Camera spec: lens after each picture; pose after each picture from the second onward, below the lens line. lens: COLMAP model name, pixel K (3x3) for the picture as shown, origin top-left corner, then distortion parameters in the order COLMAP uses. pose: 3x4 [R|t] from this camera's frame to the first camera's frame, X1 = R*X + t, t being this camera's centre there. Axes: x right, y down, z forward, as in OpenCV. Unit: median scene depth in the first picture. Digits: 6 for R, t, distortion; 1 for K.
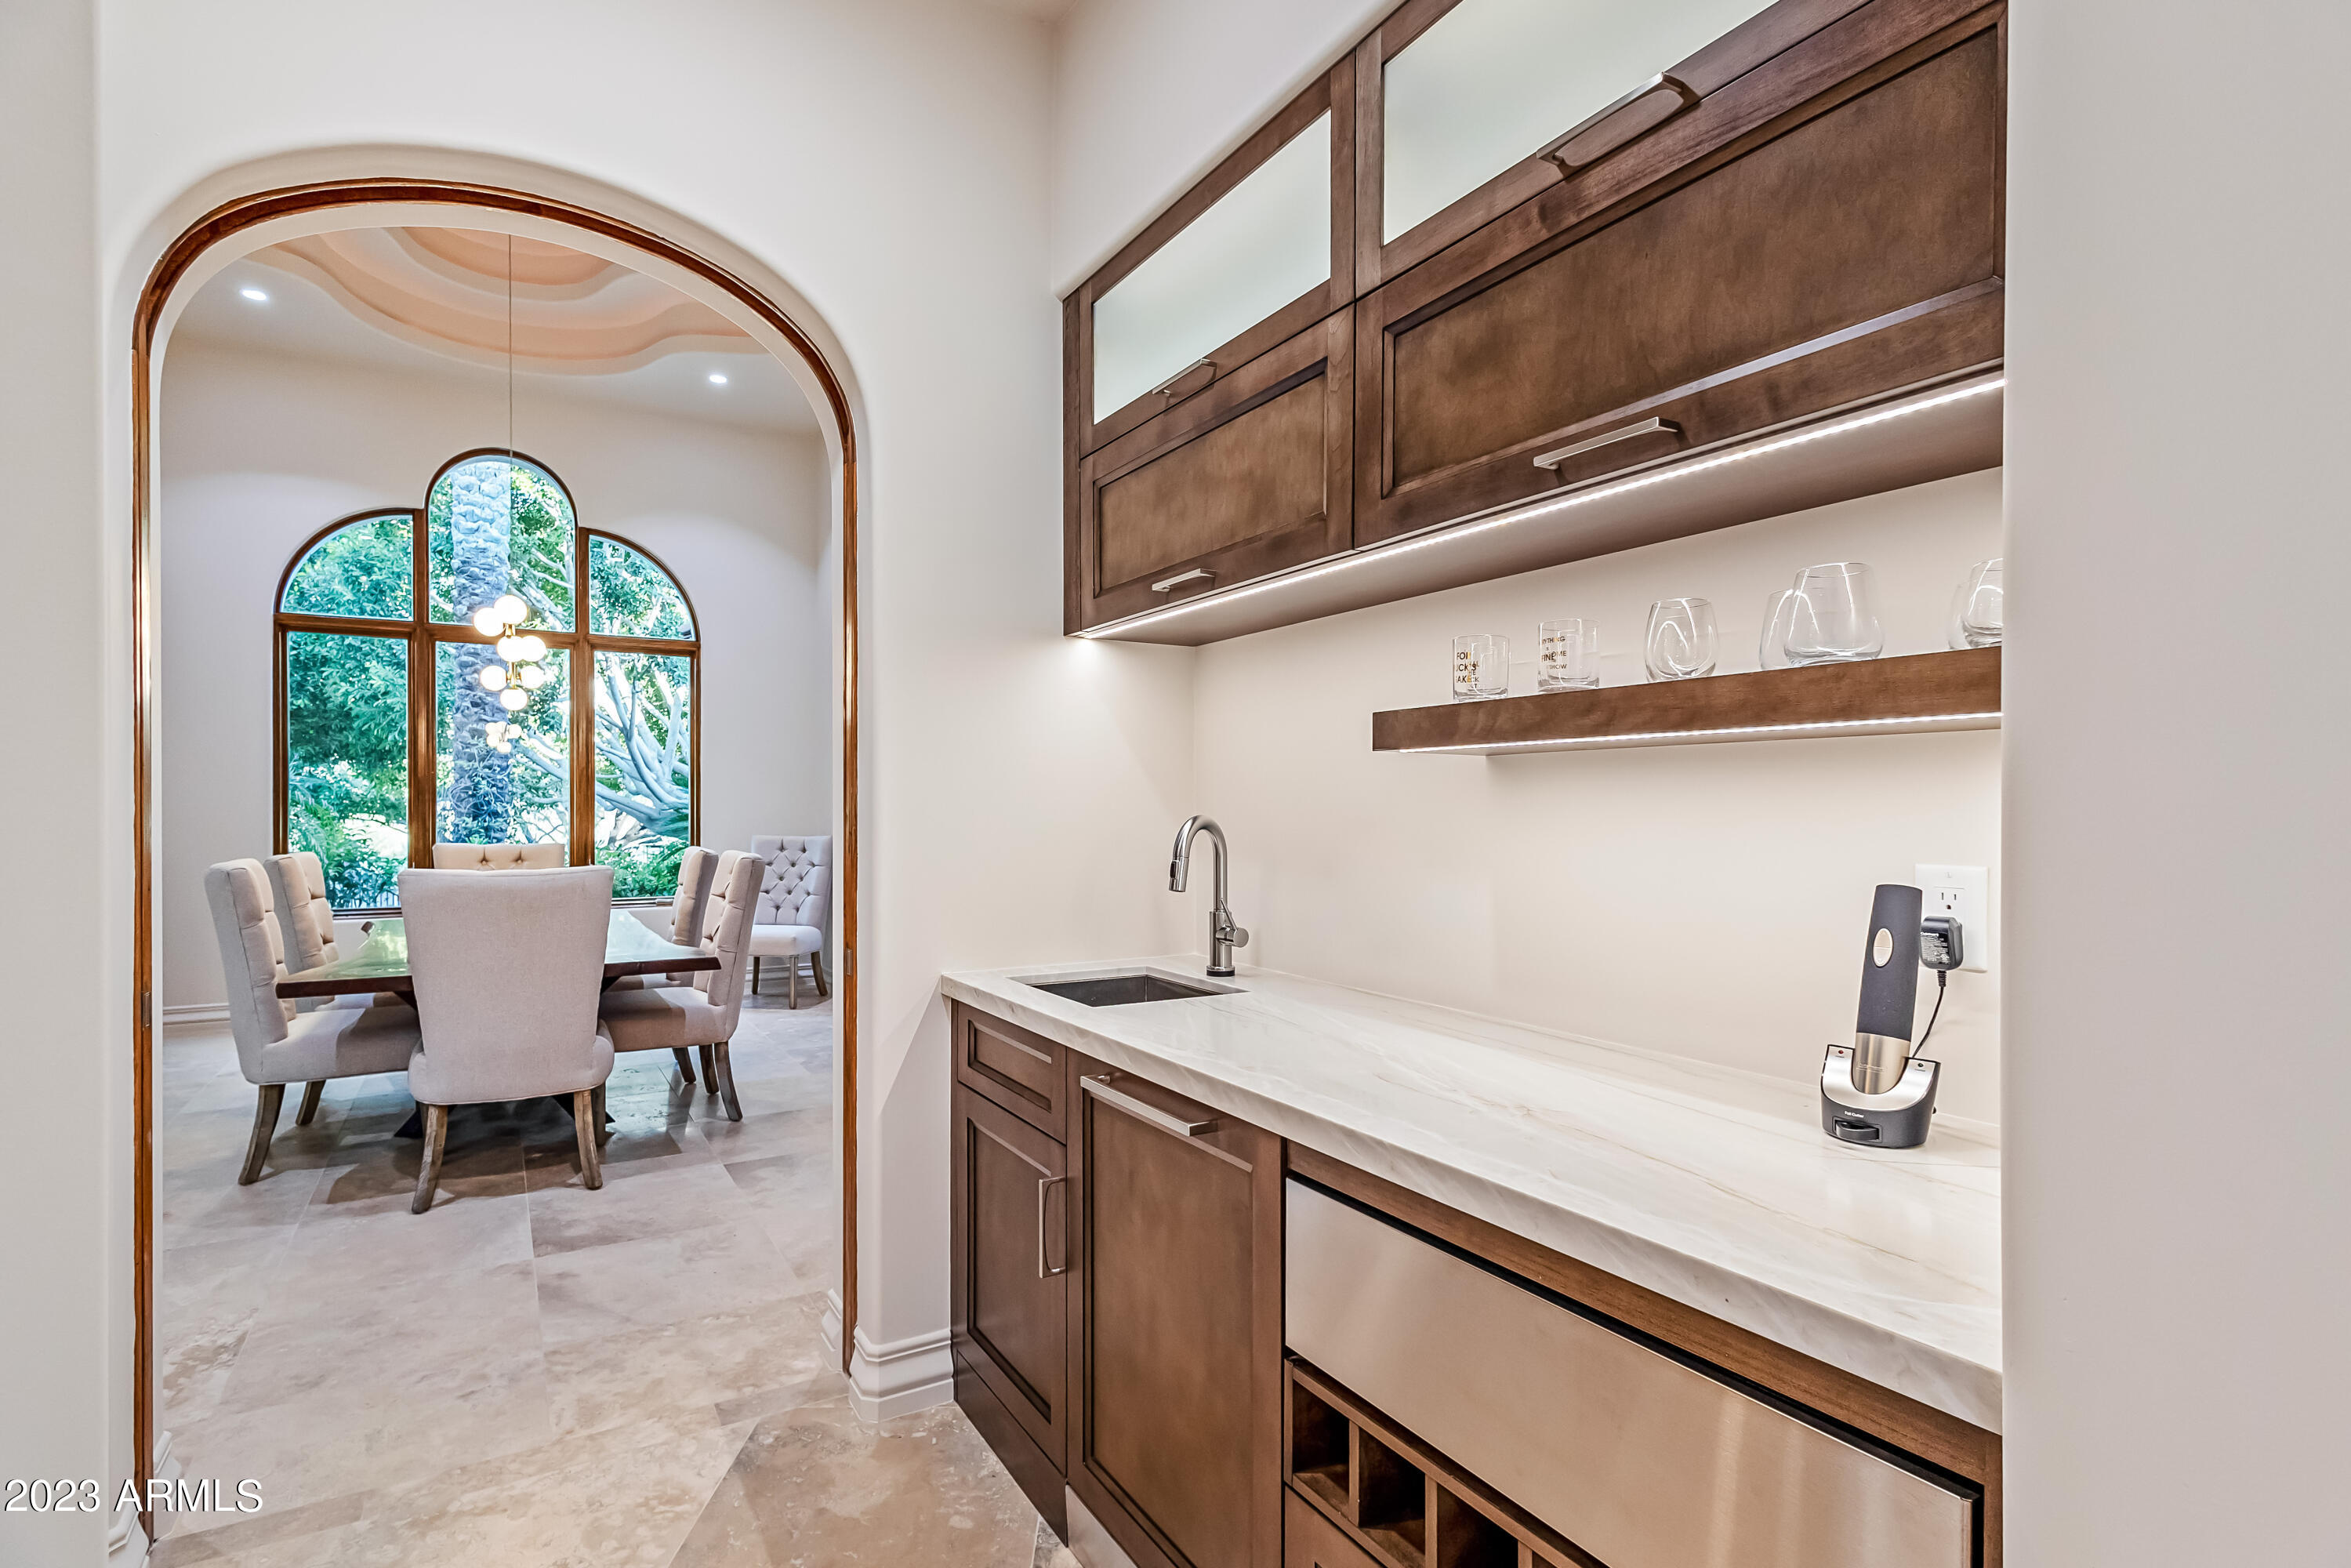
lens RADIAL K [[1097.4, 0, 1107.3], [0, 1097.4, 806.2], [0, 0, 1]] dist [0.010985, -0.003146]
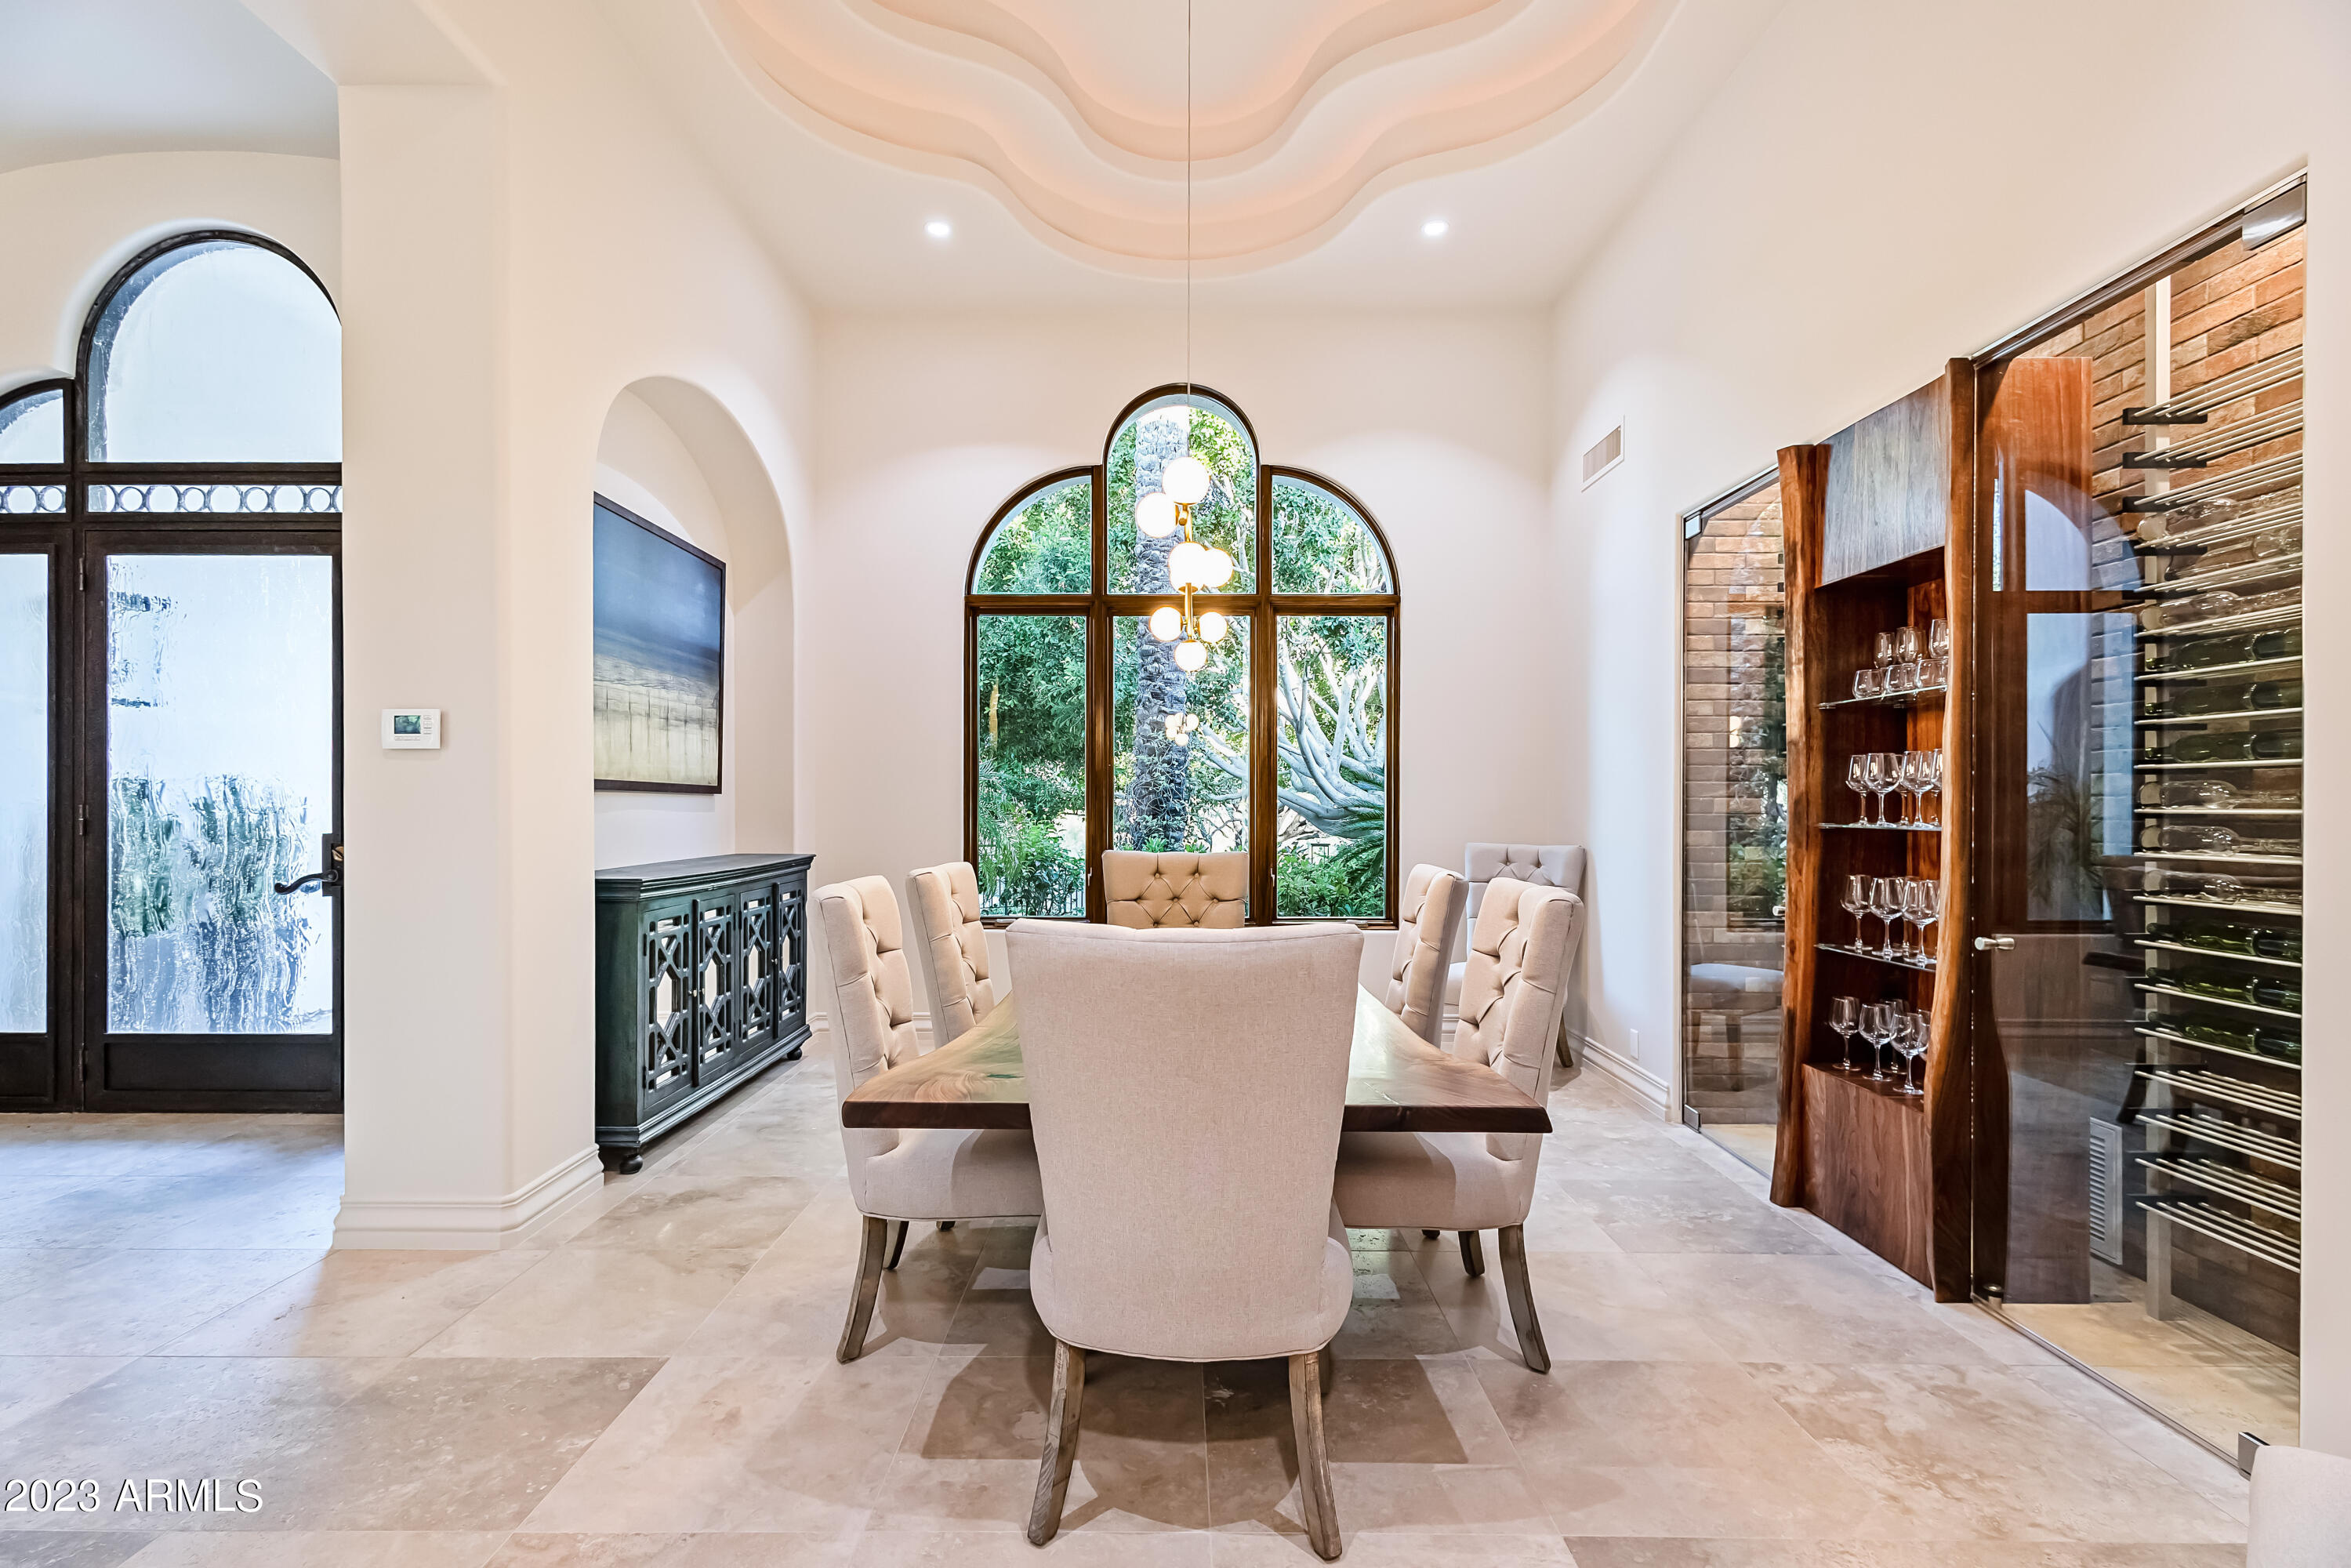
lens RADIAL K [[1097.4, 0, 1170.5], [0, 1097.4, 793.1], [0, 0, 1]] dist [0.010985, -0.003146]
pose [[0.870769, -0.003044, -0.491683, -0.136035], [-0.001618, 0.999958, -0.009055, -0.000846], [0.491690, 0.008681, 0.870727, 0.253531]]
